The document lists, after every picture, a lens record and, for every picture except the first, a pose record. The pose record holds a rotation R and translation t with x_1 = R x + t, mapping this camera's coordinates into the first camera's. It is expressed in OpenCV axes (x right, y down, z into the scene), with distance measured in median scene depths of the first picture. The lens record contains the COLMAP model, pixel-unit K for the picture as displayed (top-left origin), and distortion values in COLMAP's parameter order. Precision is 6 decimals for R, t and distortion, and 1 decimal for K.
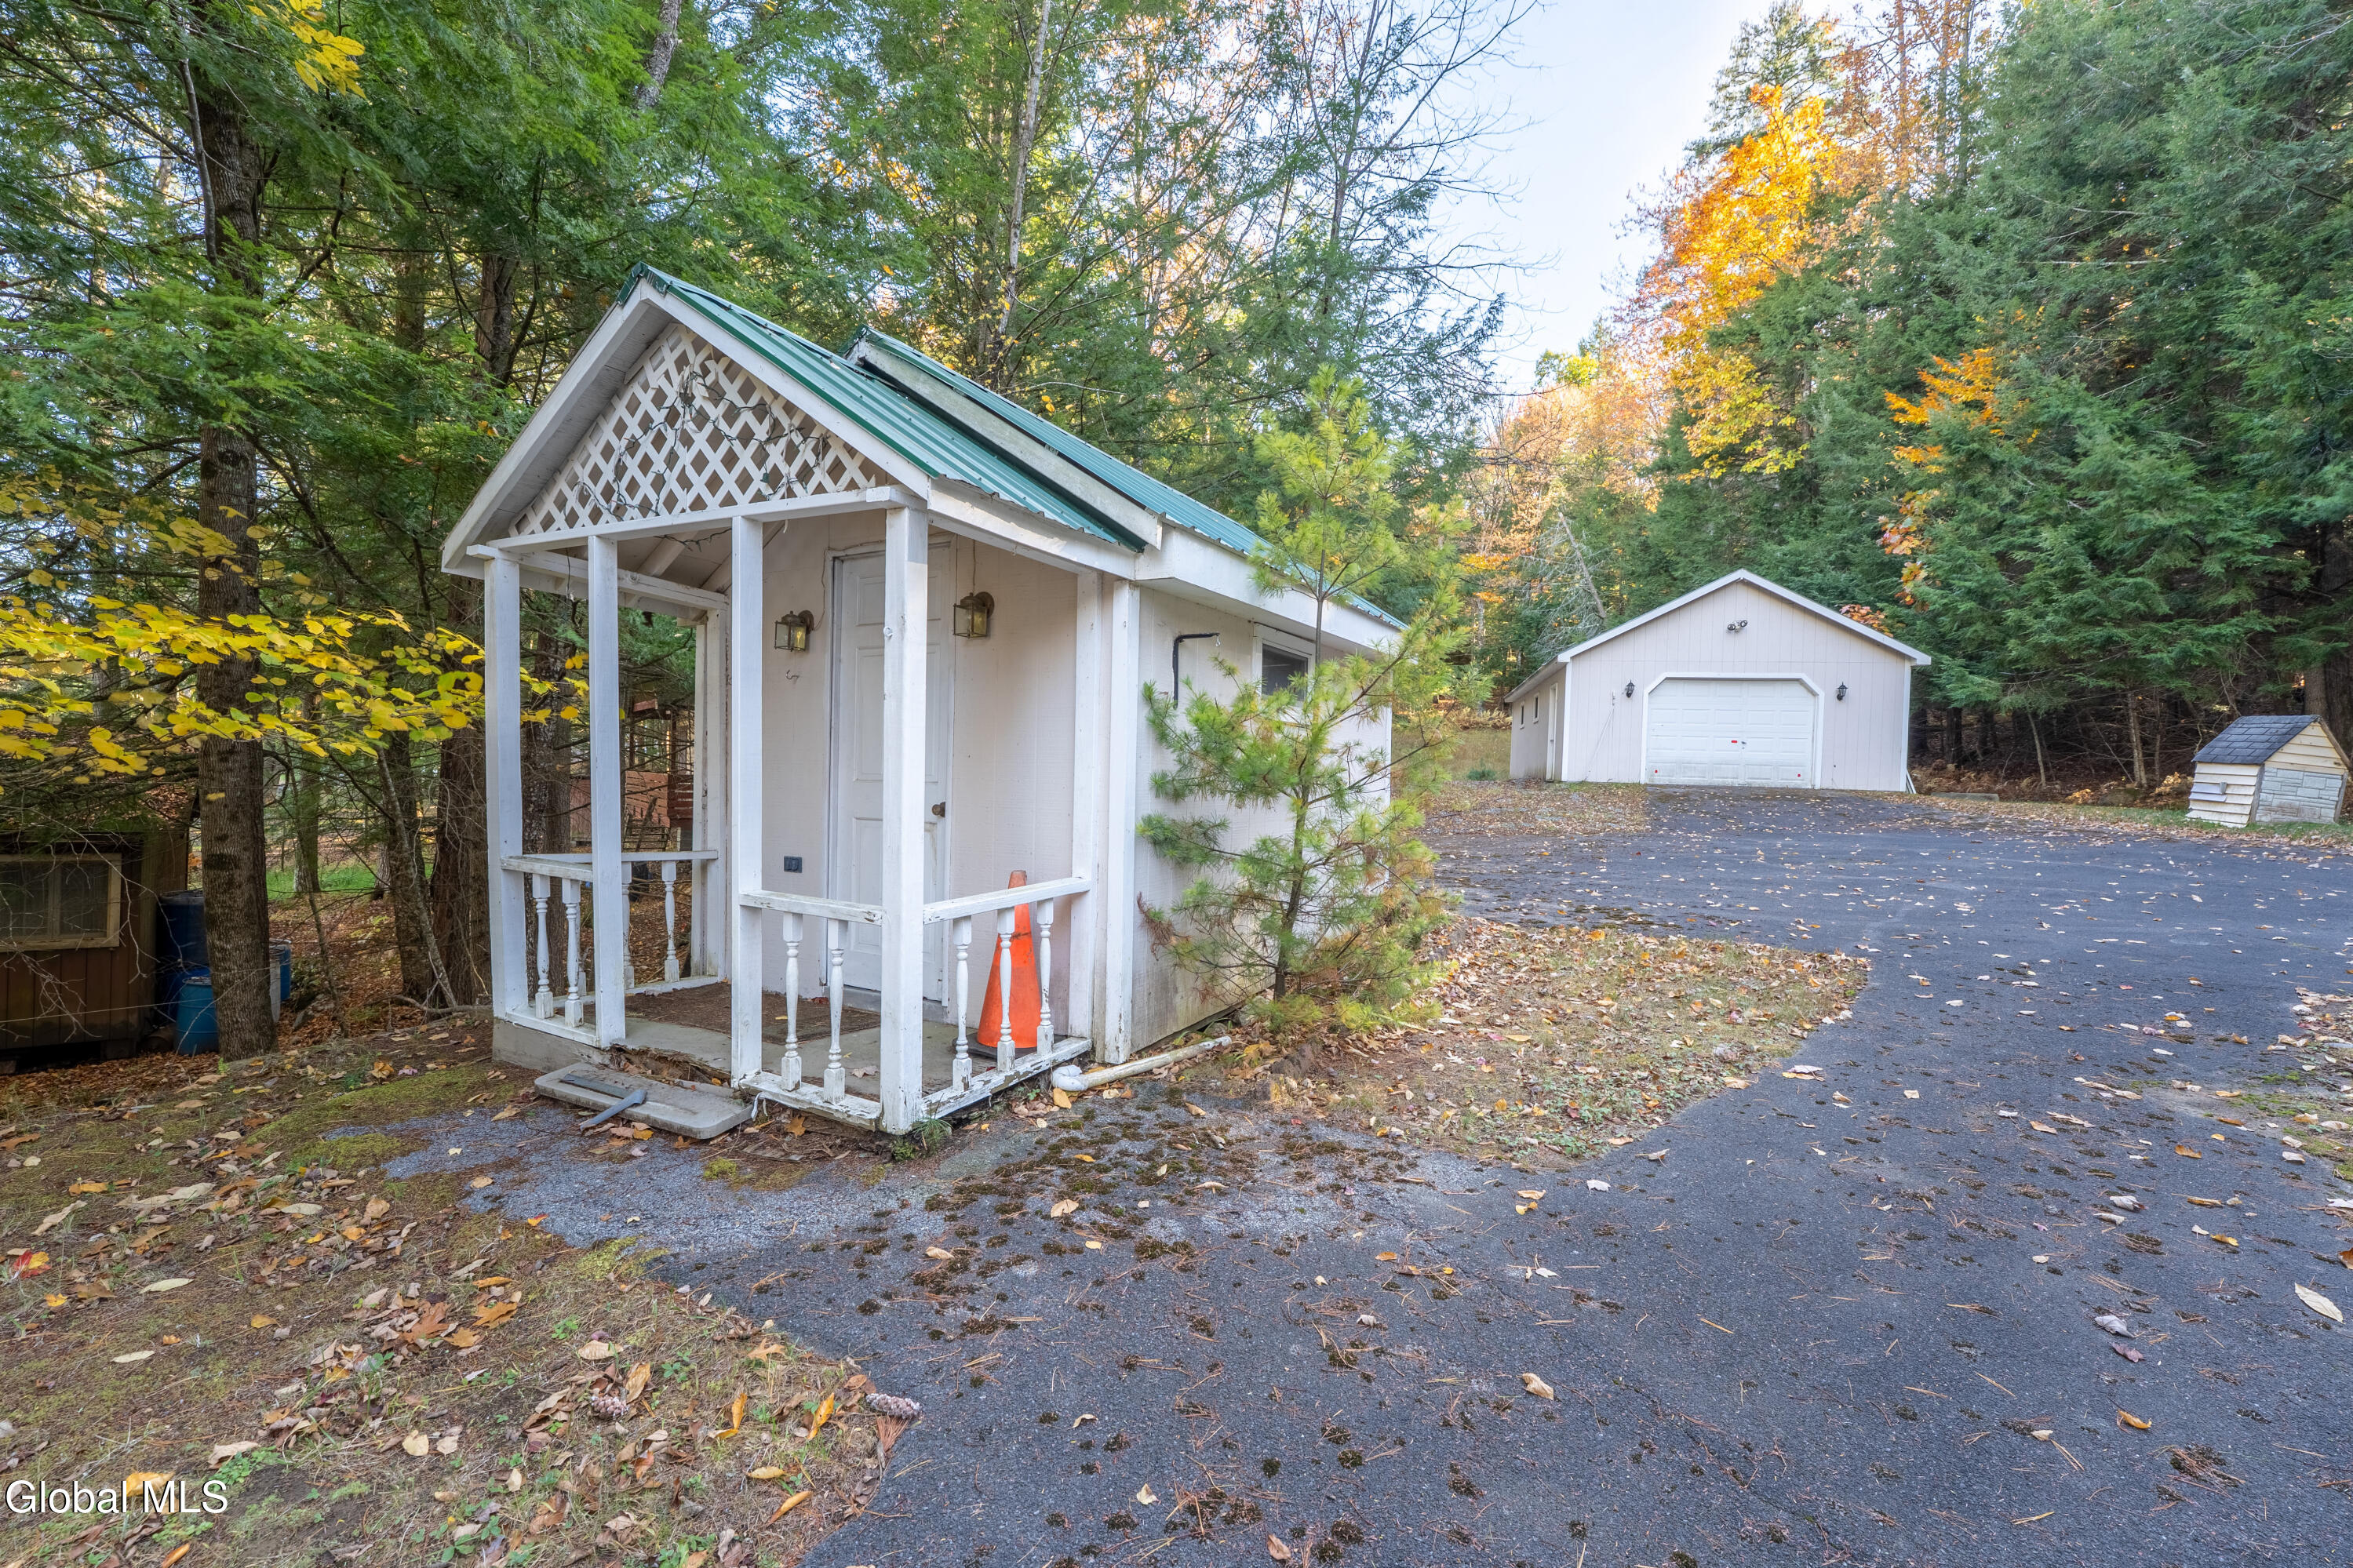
lens RADIAL K [[935.7, 0, 1176.5], [0, 935.7, 784.0], [0, 0, 1]] dist [0.000142, -0.000017]
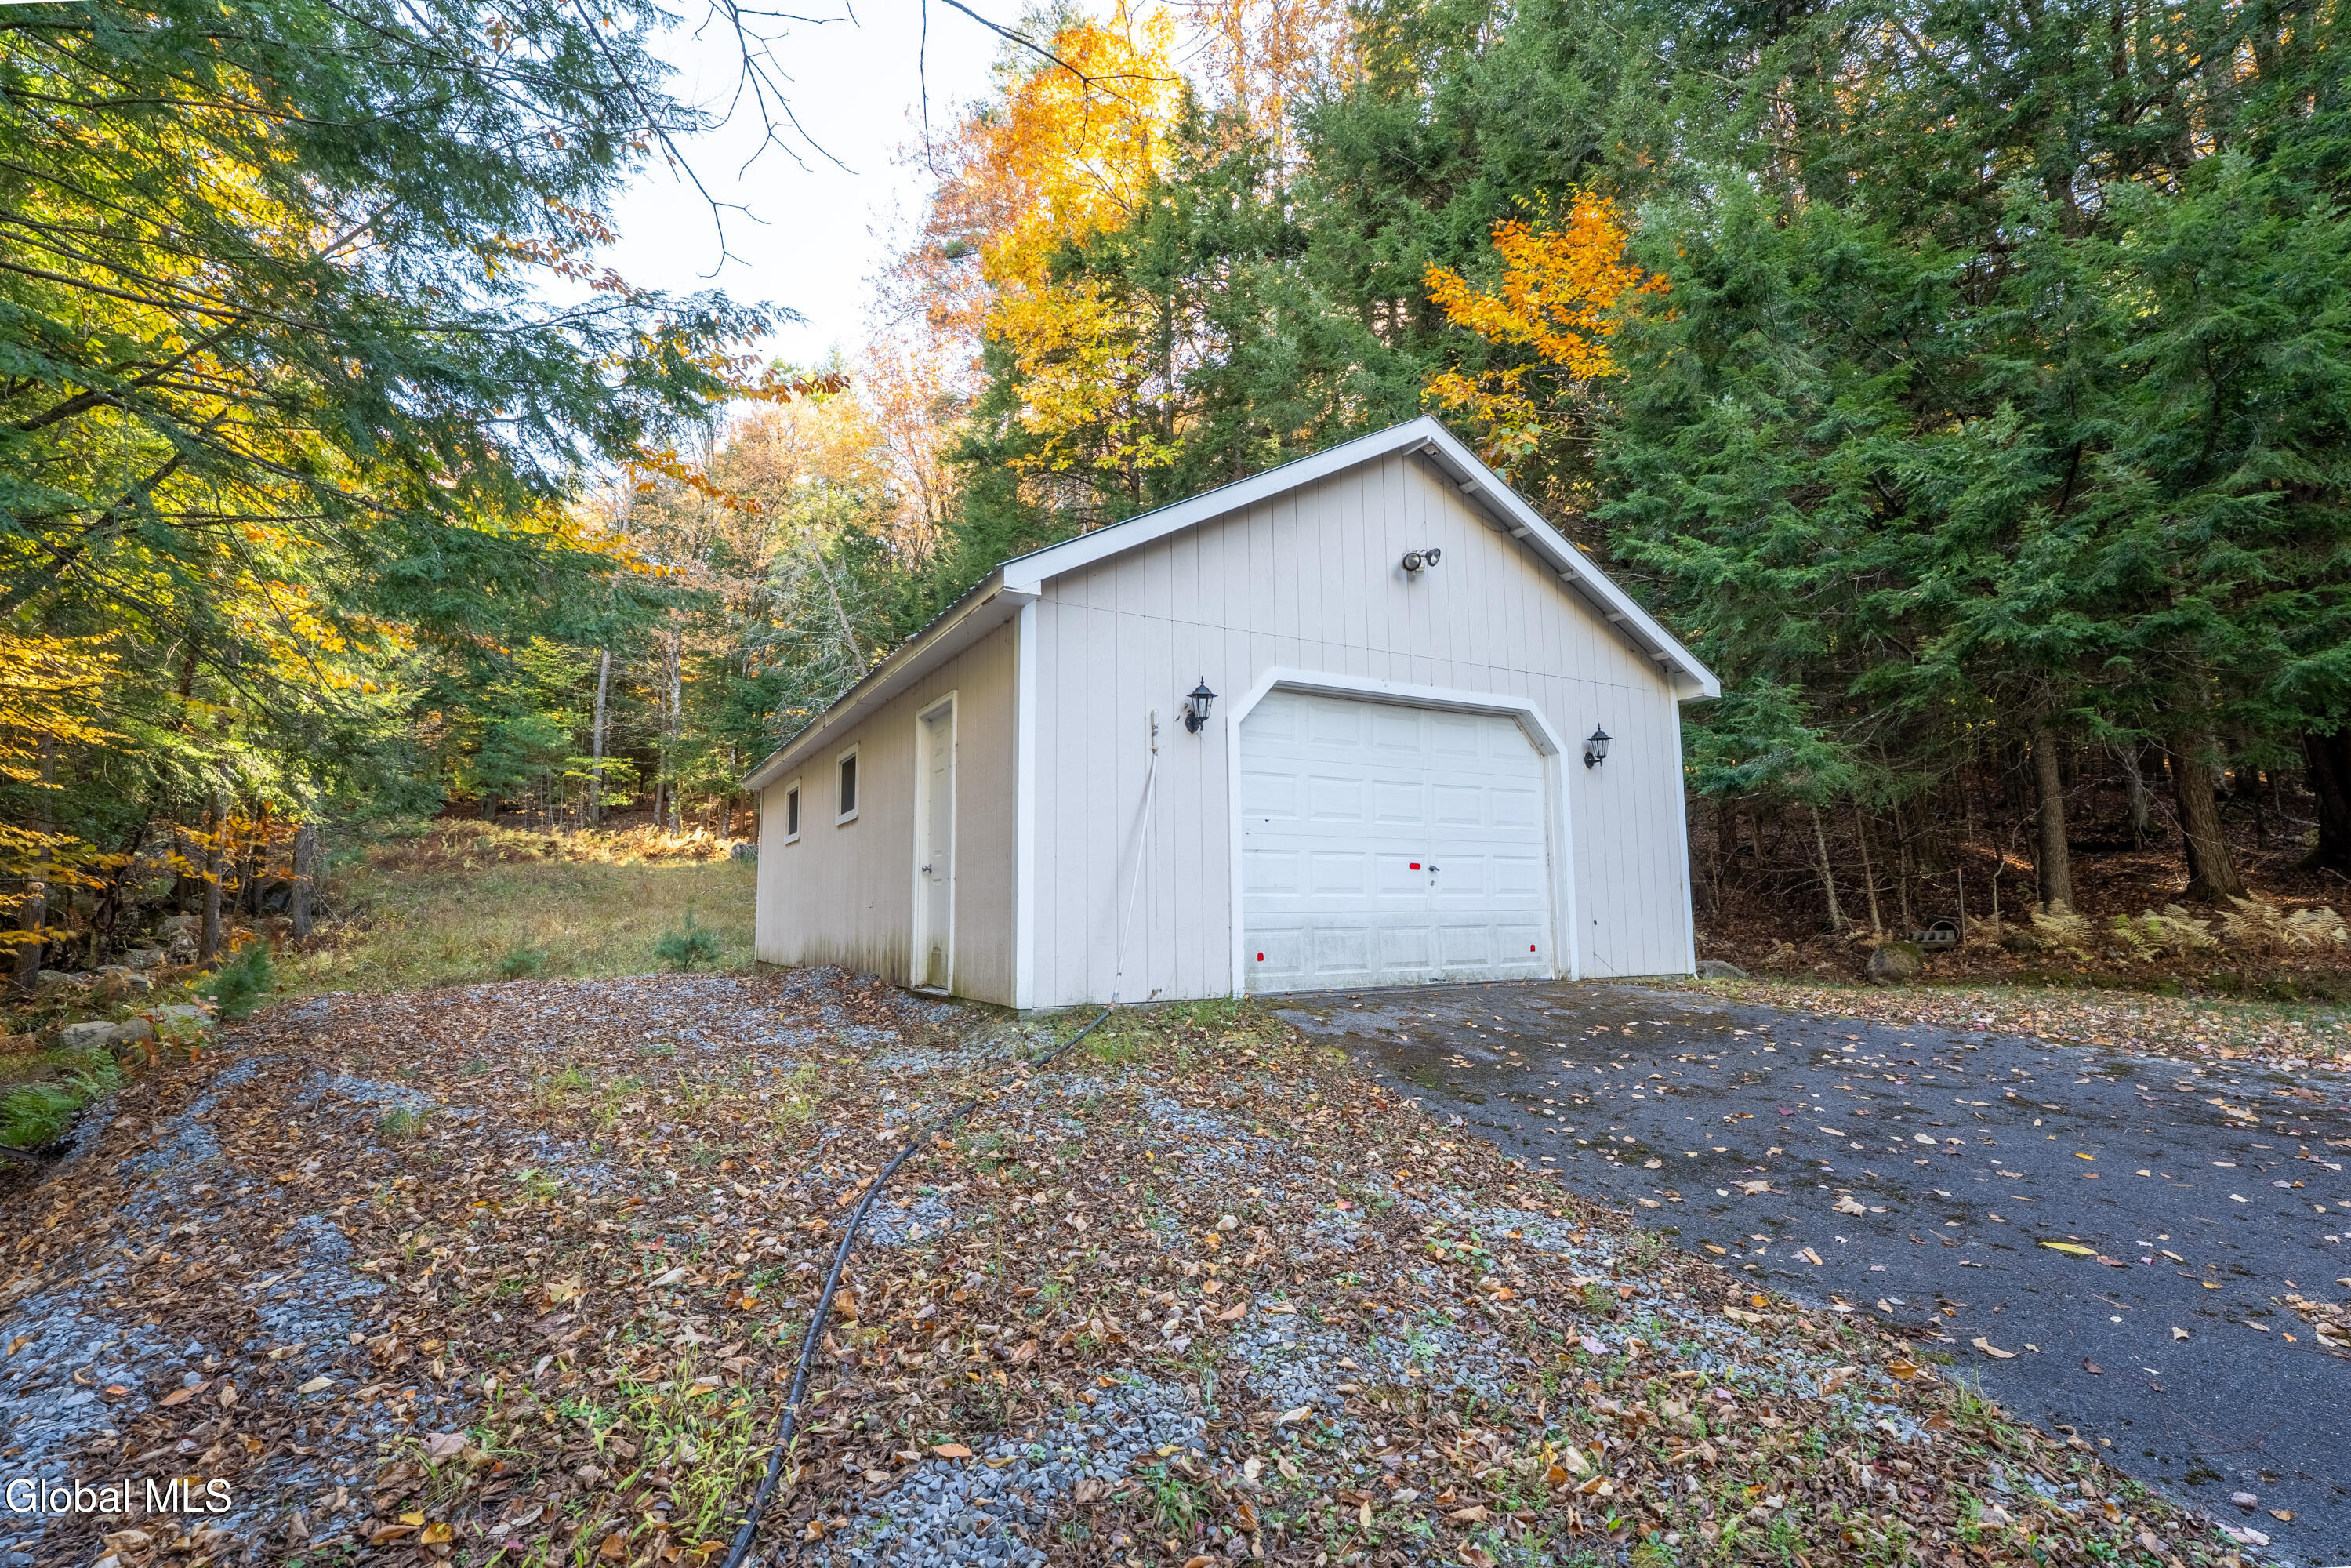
lens RADIAL K [[1040.1, 0, 1166.9], [0, 1040.1, 774.1], [0, 0, 1]] dist [-0.000127, 0.008233]
pose [[0.724963, 0.055402, 0.686556, 0.230177], [0.041527, 0.991431, -0.123855, -0.033462], [-0.687535, 0.118301, 0.716450, 0.750204]]
